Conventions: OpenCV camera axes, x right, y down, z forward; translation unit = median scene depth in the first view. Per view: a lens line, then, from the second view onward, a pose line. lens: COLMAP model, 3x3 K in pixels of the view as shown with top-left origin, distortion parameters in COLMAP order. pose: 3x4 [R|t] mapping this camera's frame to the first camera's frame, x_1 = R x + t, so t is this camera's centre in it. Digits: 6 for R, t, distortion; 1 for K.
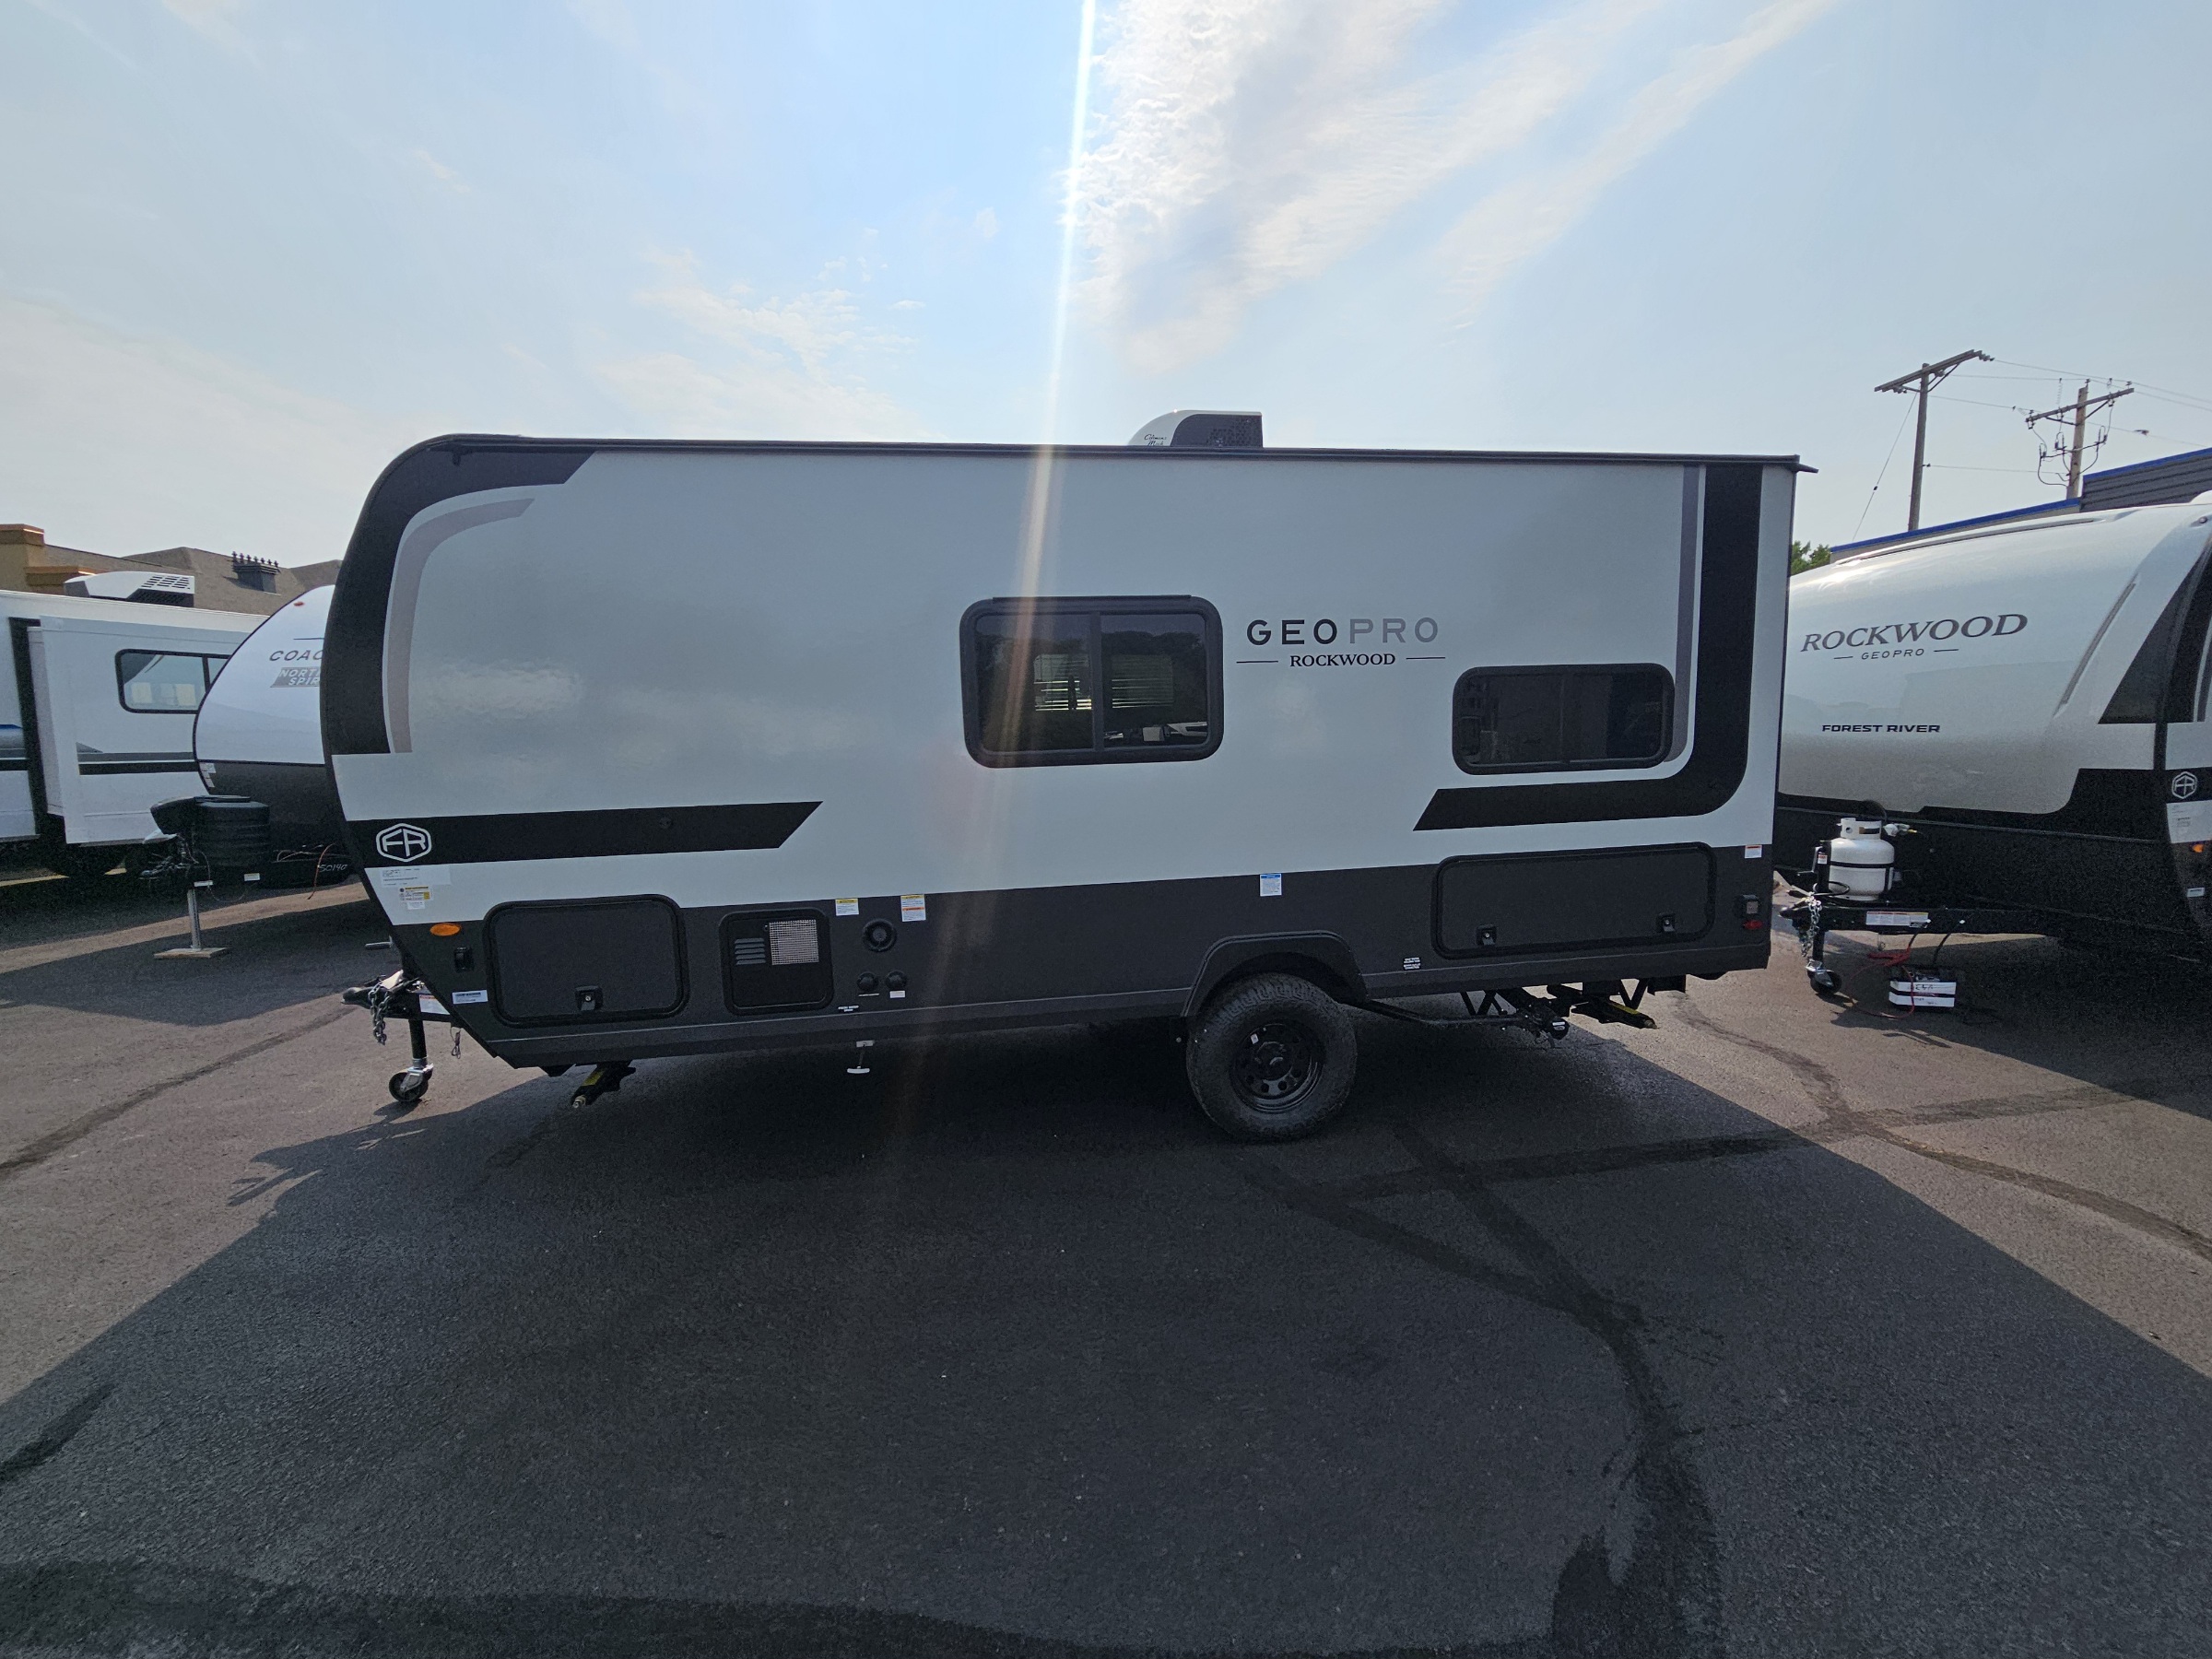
lens RADIAL K [[905.1, 0, 1102.6], [0, 905.1, 833.6], [0, 0, 1]] dist [-0.001108, -0.000469]
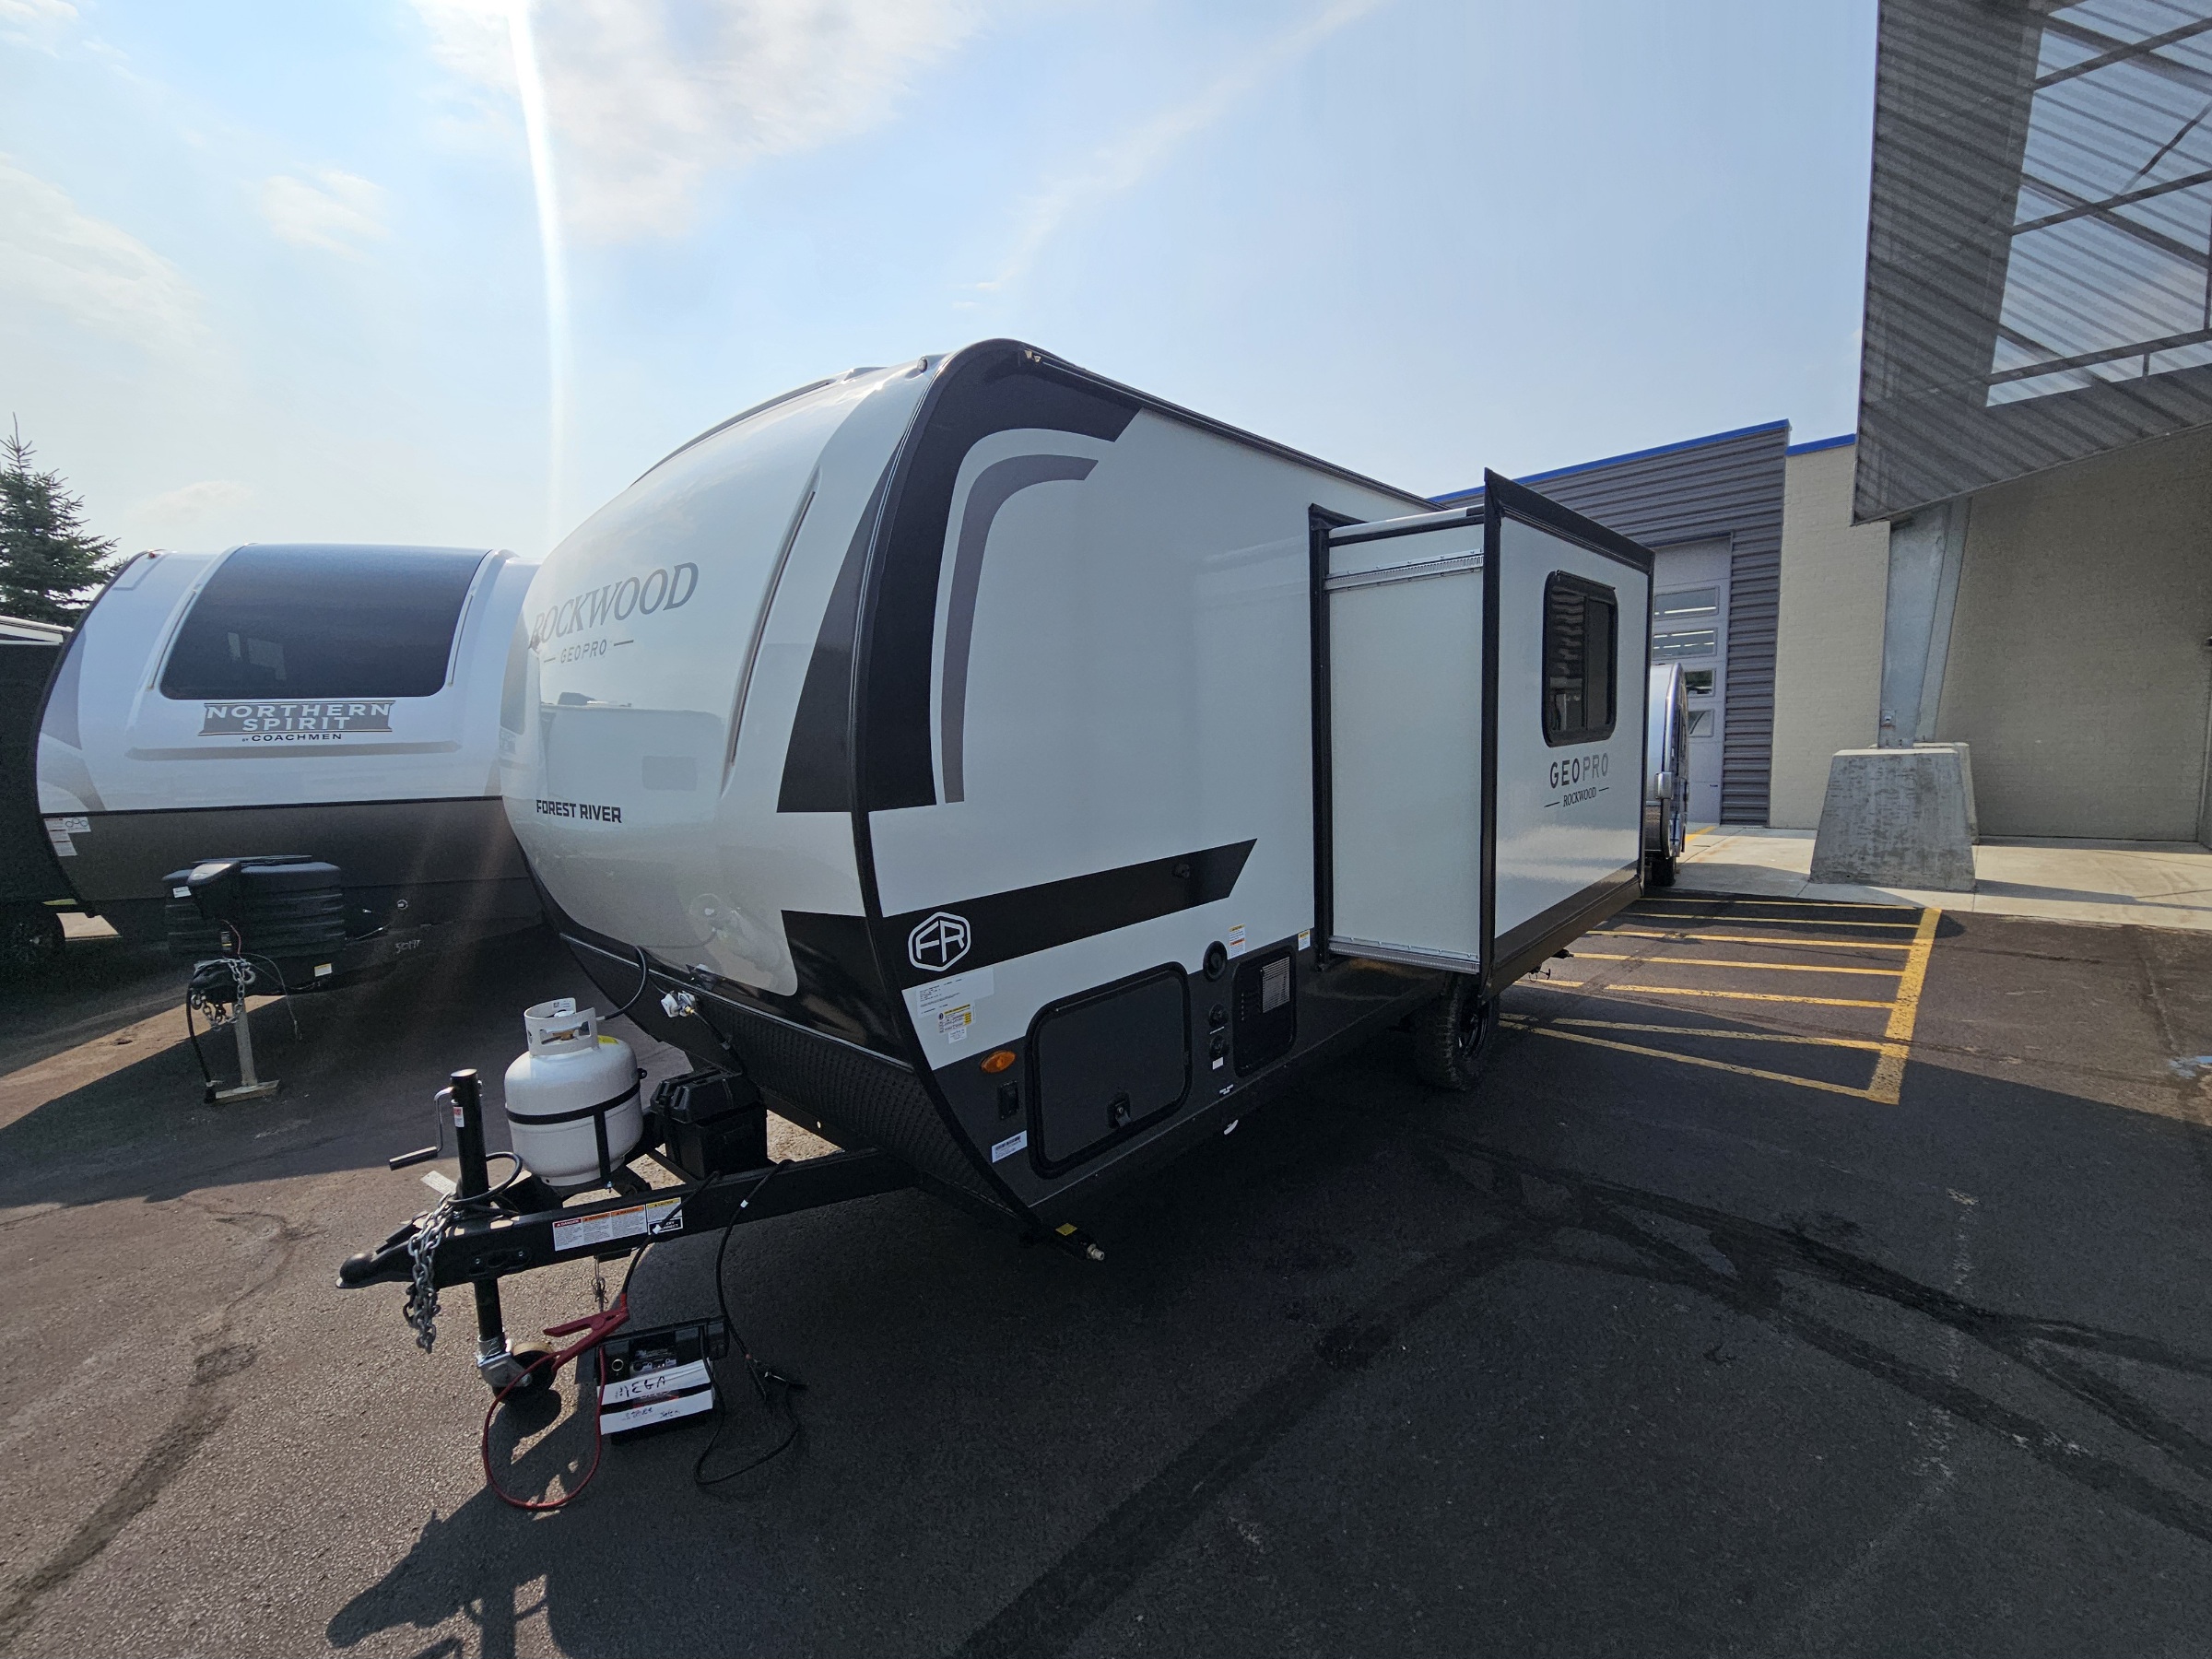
lens RADIAL K [[894.9, 0, 1085.0], [0, 894.9, 835.5], [0, 0, 1]] dist [-0.002963, -0.000505]
pose [[0.826241, -0.064959, 0.559559, 1.228442], [0.080424, 0.996756, -0.003040, -0.121265], [-0.557546, 0.047513, 0.828785, 0.710367]]
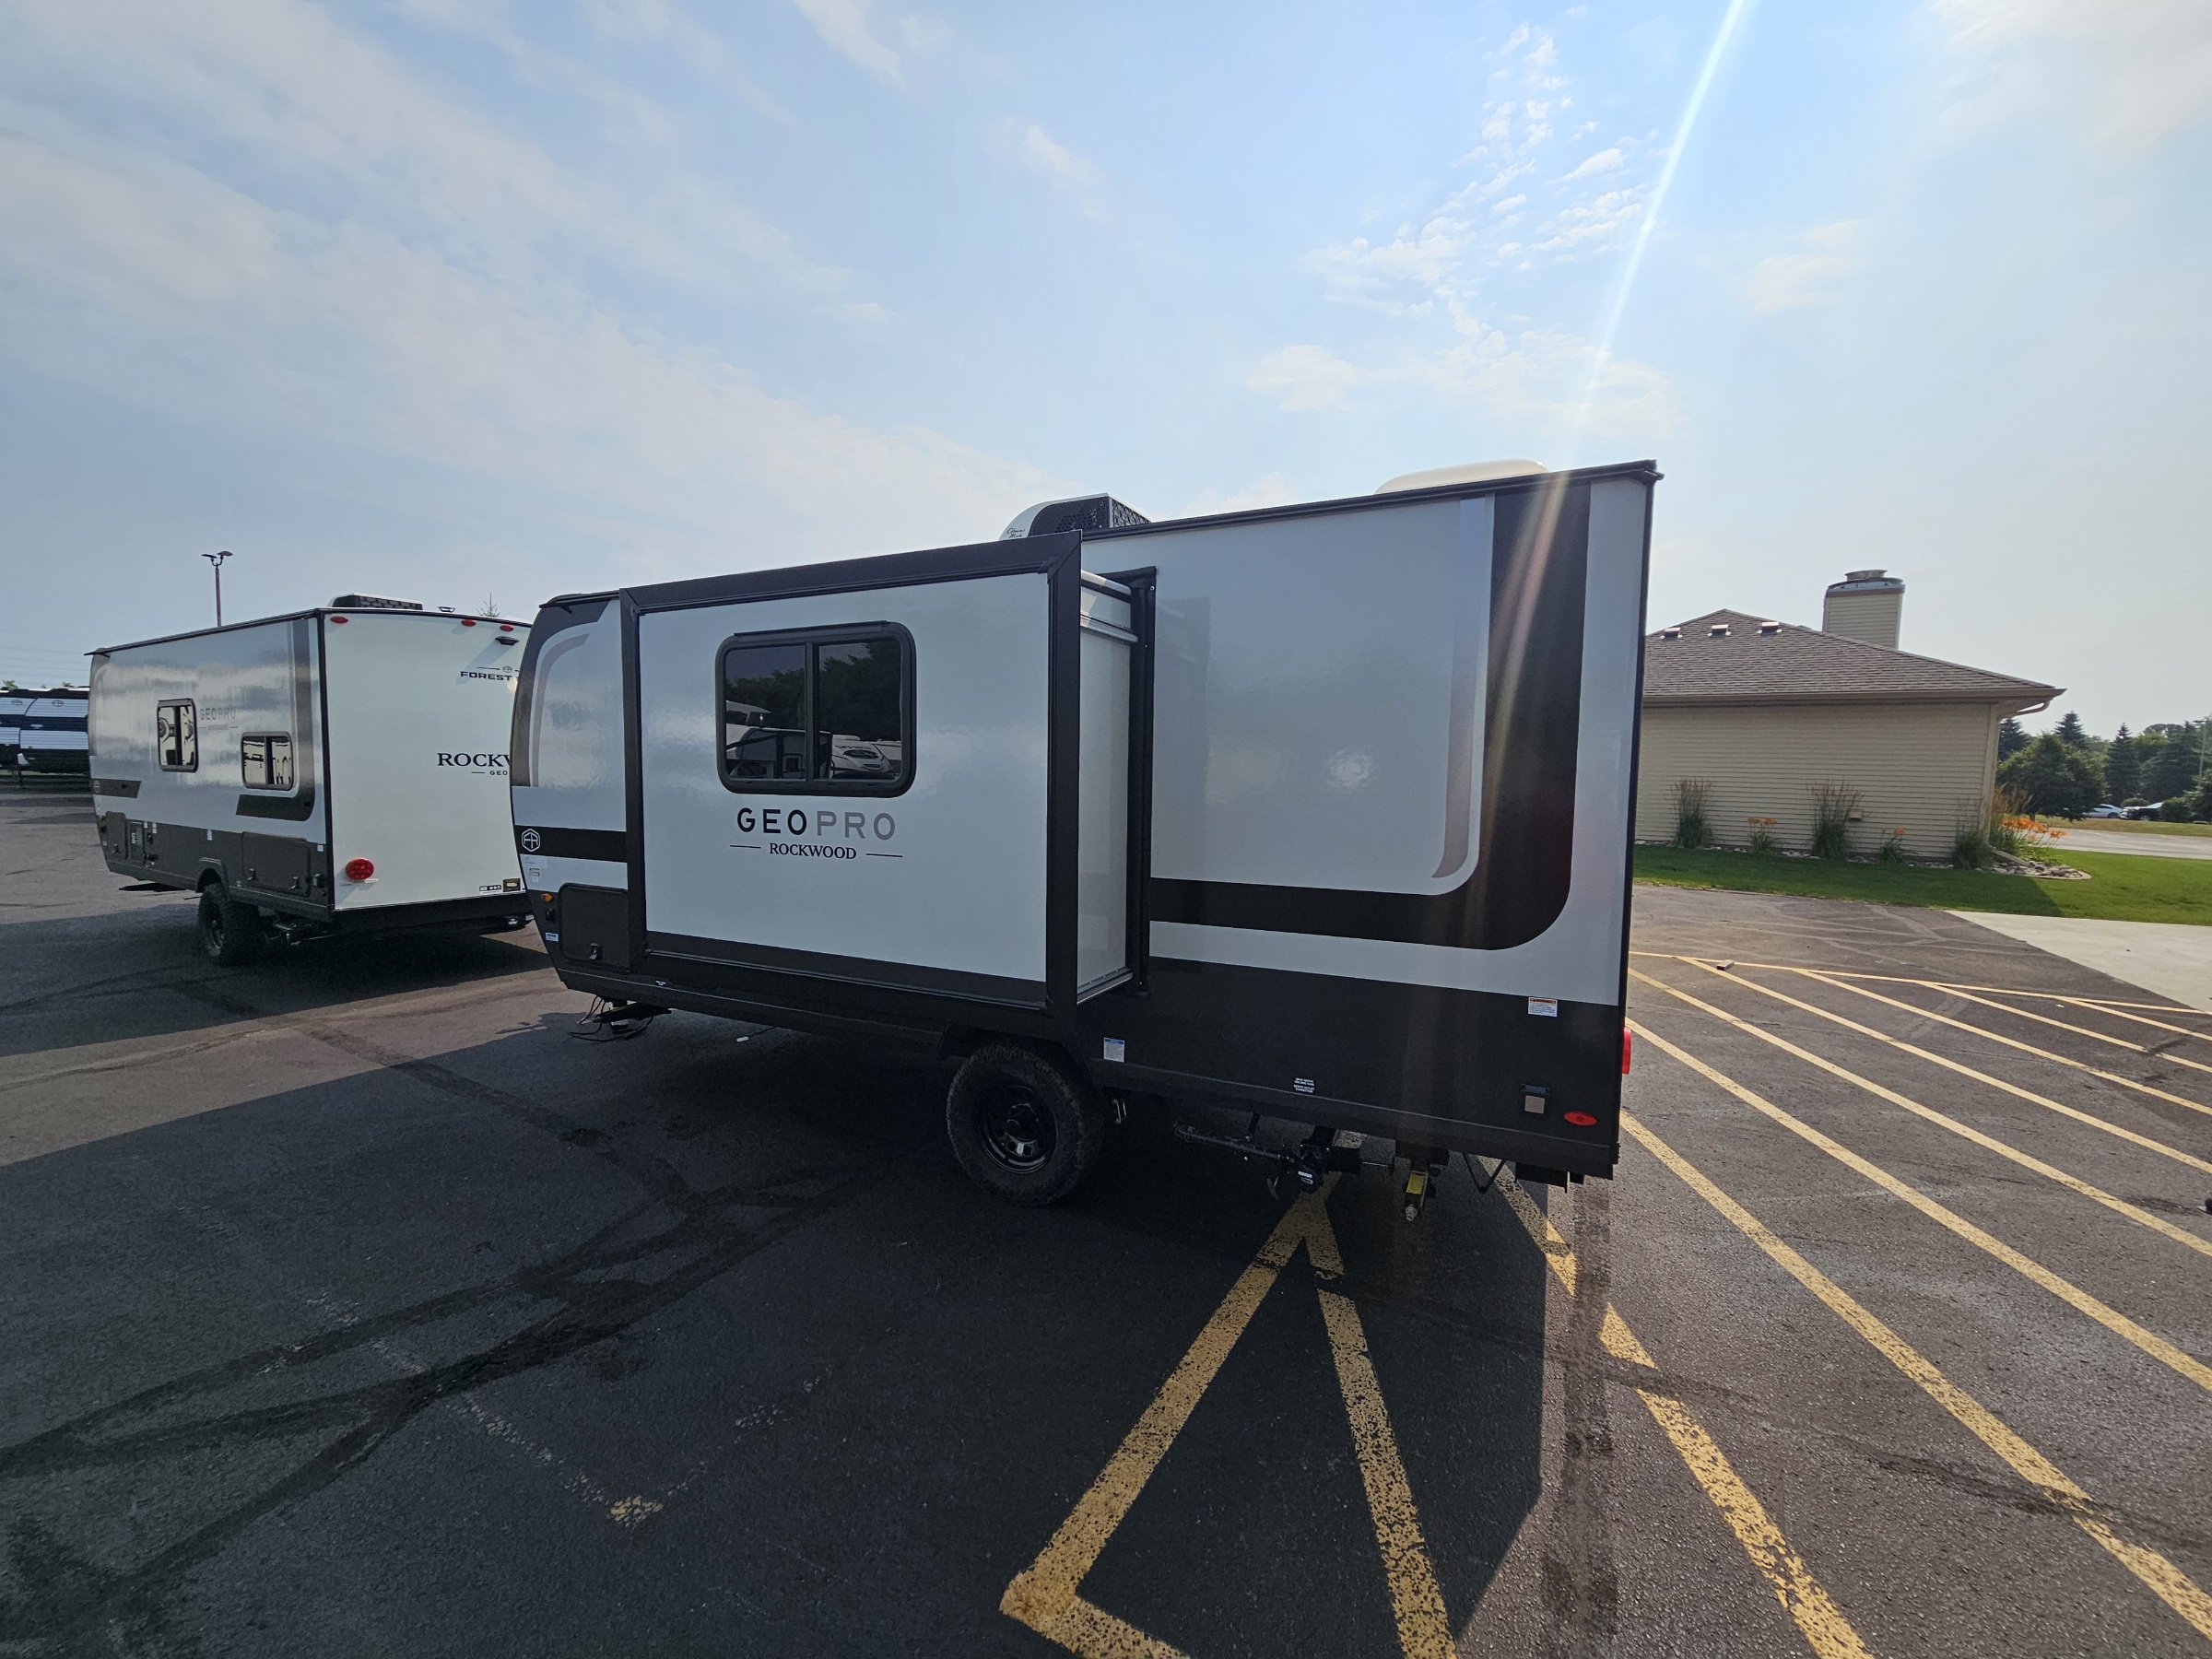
lens RADIAL K [[897.4, 0, 1112.1], [0, 897.4, 832.6], [0, 0, 1]] dist [0.000323, 0.000600]
pose [[0.777973, 0.085194, -0.622495, 3.366921], [-0.112651, 0.993623, -0.004801, -0.182359], [0.618117, 0.073859, 0.782609, 0.667607]]
